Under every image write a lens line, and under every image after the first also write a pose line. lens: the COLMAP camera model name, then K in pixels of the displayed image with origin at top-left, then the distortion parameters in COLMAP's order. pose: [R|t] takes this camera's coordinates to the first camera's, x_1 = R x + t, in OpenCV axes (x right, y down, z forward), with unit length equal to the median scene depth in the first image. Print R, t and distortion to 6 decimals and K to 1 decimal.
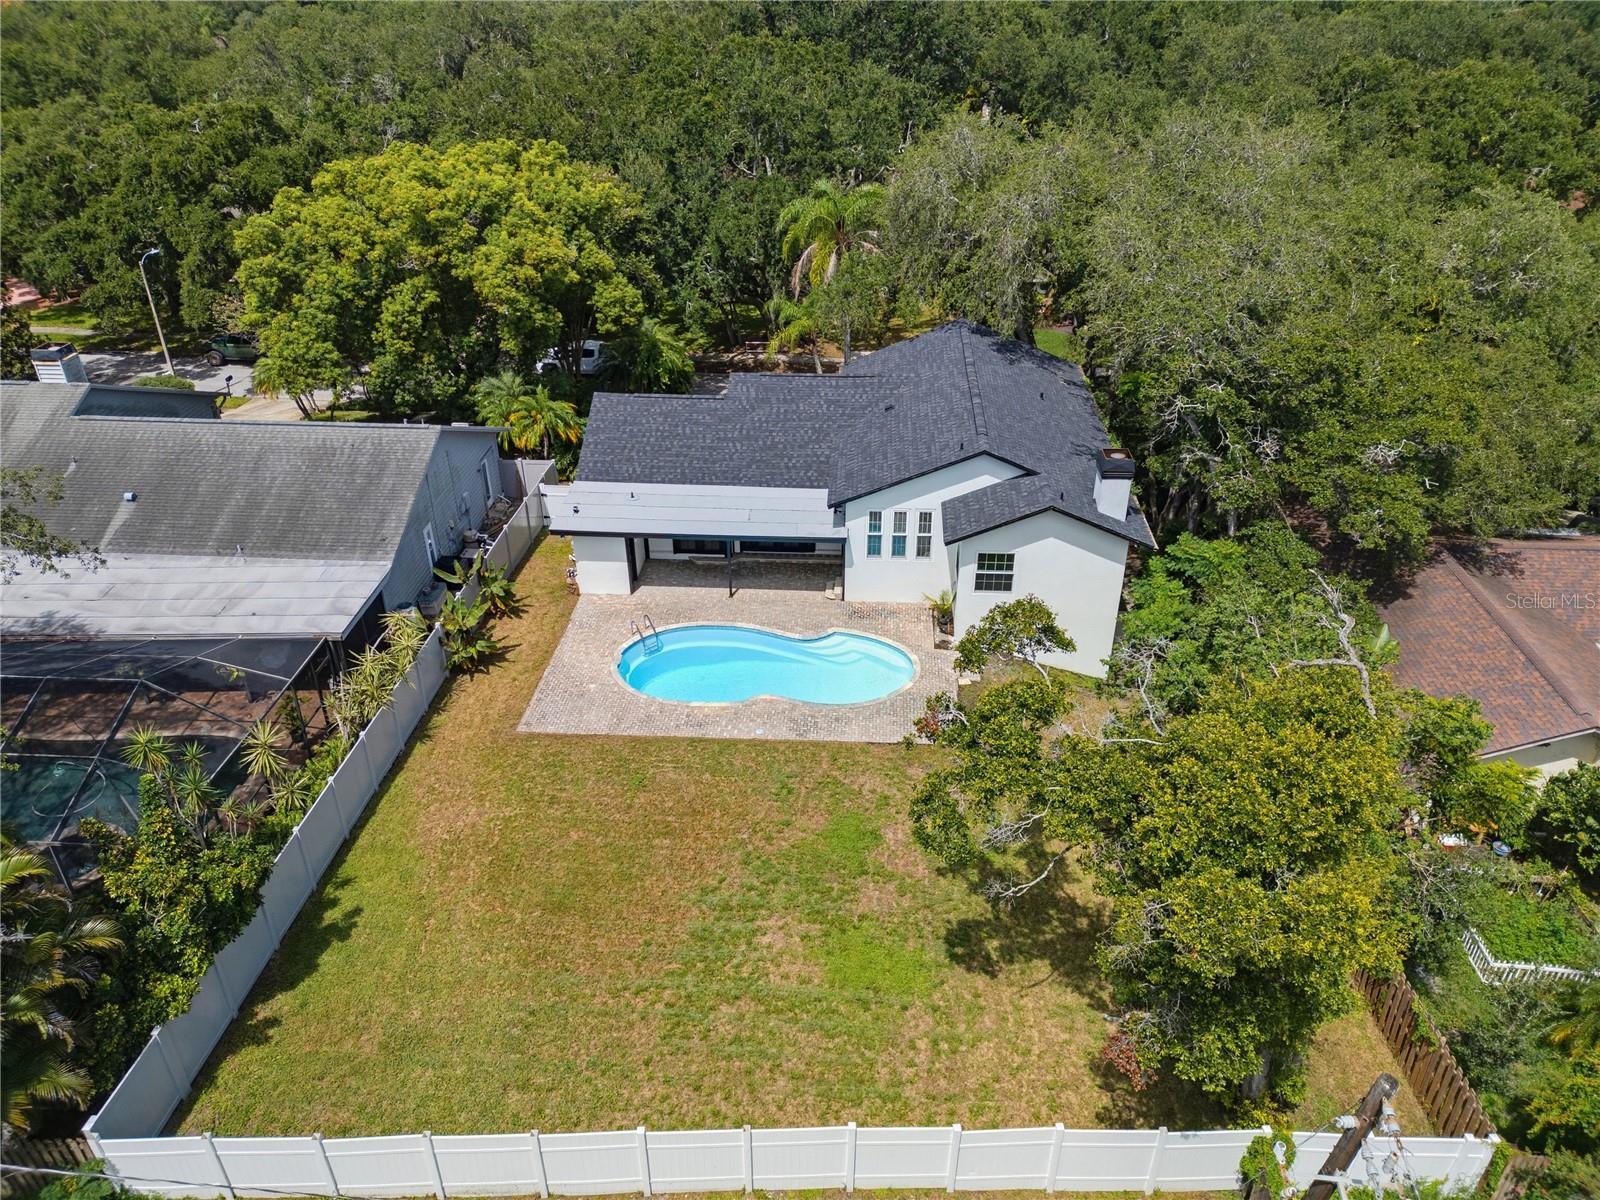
lens RADIAL K [[1102.1, 0, 766.2], [0, 1102.1, 644.9], [0, 0, 1]] dist [0.032549, -0.002072]
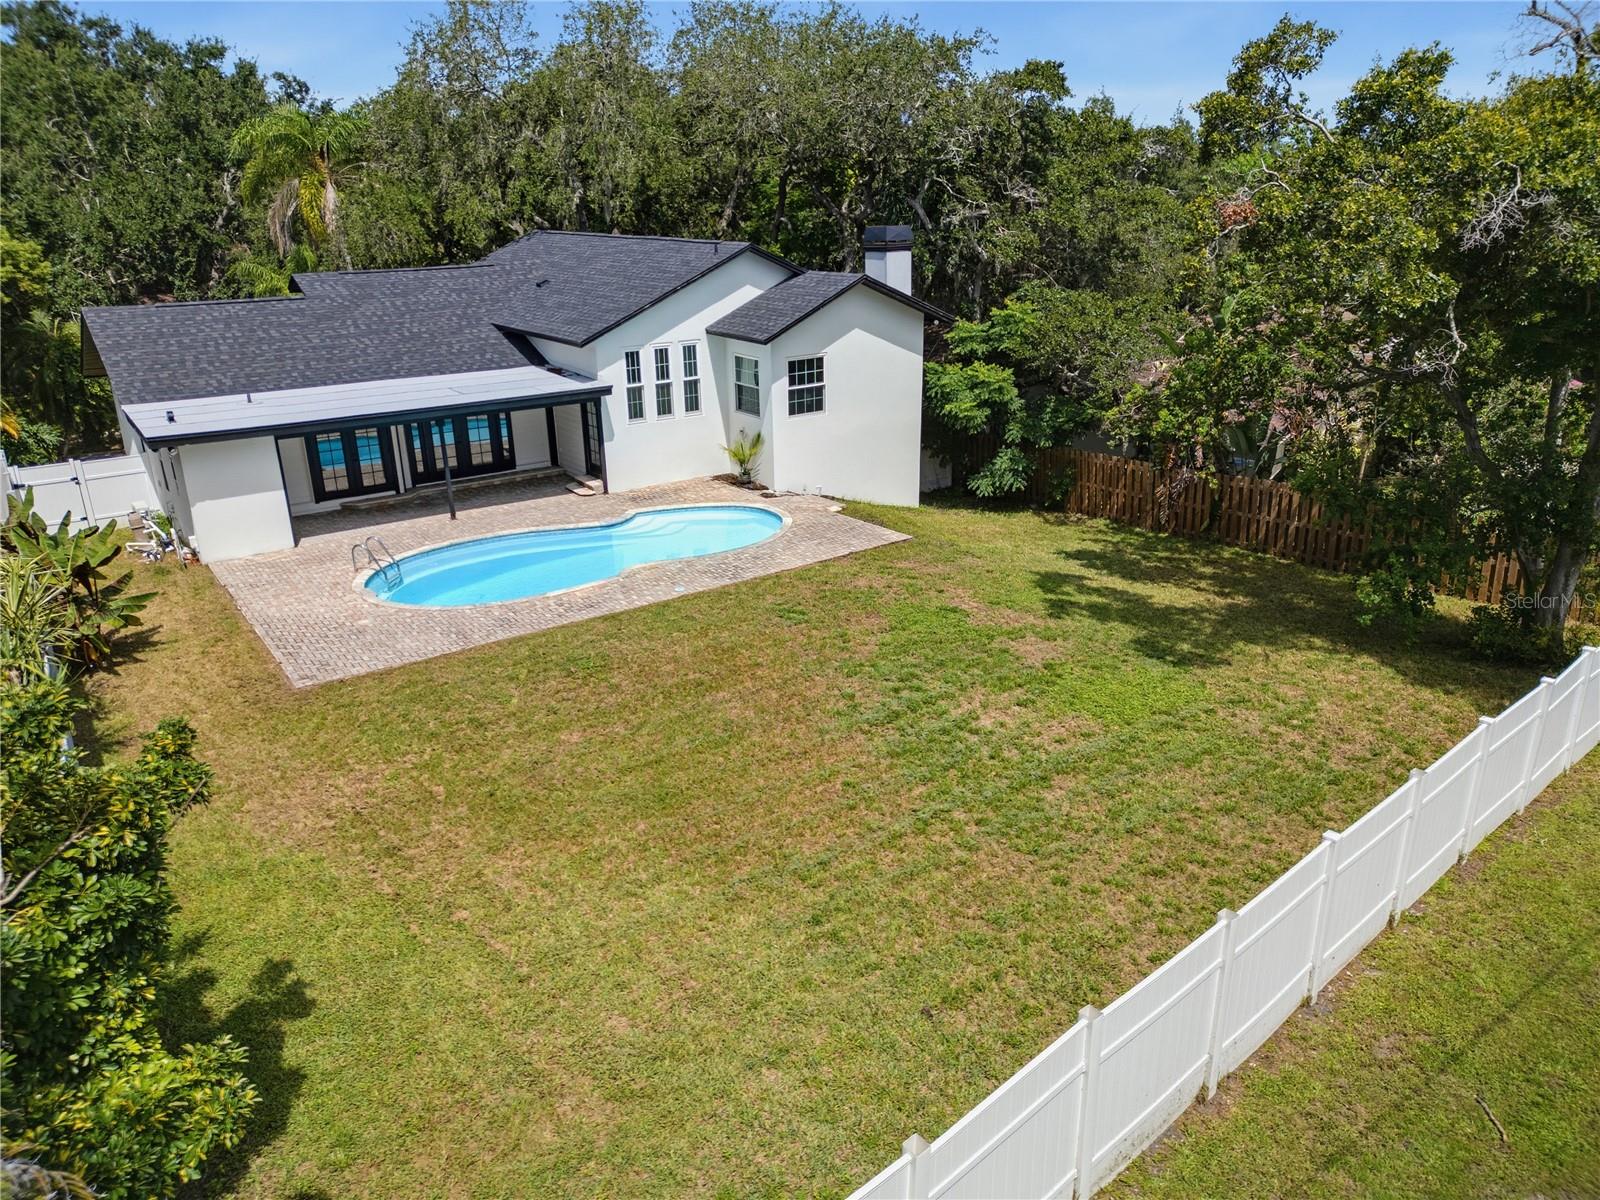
lens RADIAL K [[1121.7, 0, 801.1], [0, 1121.7, 658.7], [0, 0, 1]] dist [0.061423, -0.001254]
pose [[0.756730, -0.242120, 0.607238, -0.350432], [0.356277, 0.931559, -0.072552, 0.181153], [-0.548112, 0.271247, 0.791200, 0.400392]]
